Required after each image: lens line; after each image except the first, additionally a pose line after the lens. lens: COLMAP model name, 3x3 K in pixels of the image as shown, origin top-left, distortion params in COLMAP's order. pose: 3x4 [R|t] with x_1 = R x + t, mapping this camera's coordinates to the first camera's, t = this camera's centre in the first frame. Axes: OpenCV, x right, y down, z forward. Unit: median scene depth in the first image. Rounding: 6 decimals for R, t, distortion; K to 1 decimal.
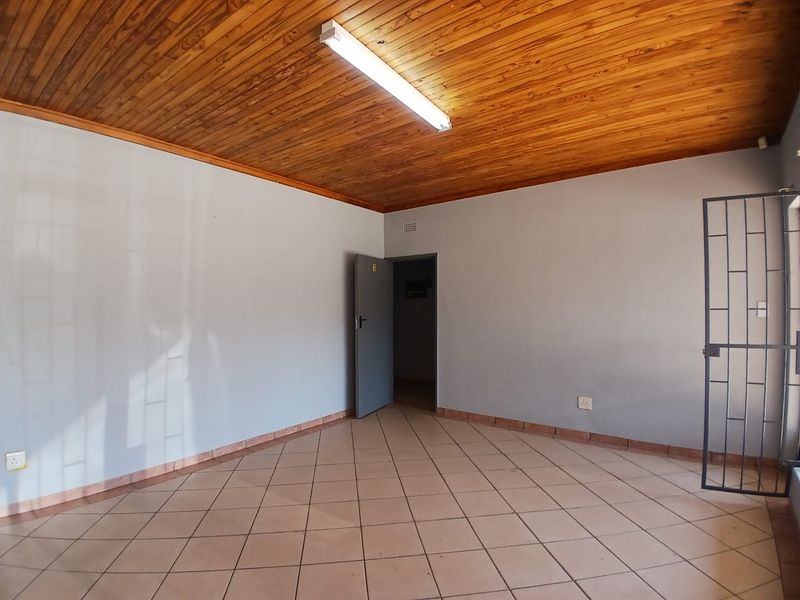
lens RADIAL K [[411.3, 0, 400.0], [0, 411.3, 300.0], [0, 0, 1]] dist [-0.001308, -0.037053]
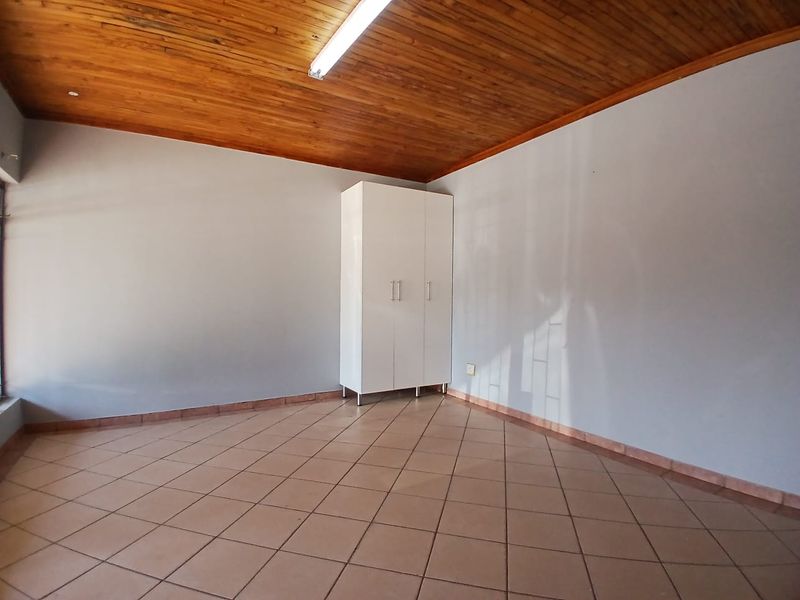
lens RADIAL K [[411.3, 0, 400.0], [0, 411.3, 300.0], [0, 0, 1]] dist [-0.001308, -0.037053]
pose [[-0.399597, 0.005240, -0.916676, 0.599629], [0.001956, 0.999986, 0.004864, 0.076062], [0.916689, 0.000151, -0.399601, 1.101343]]
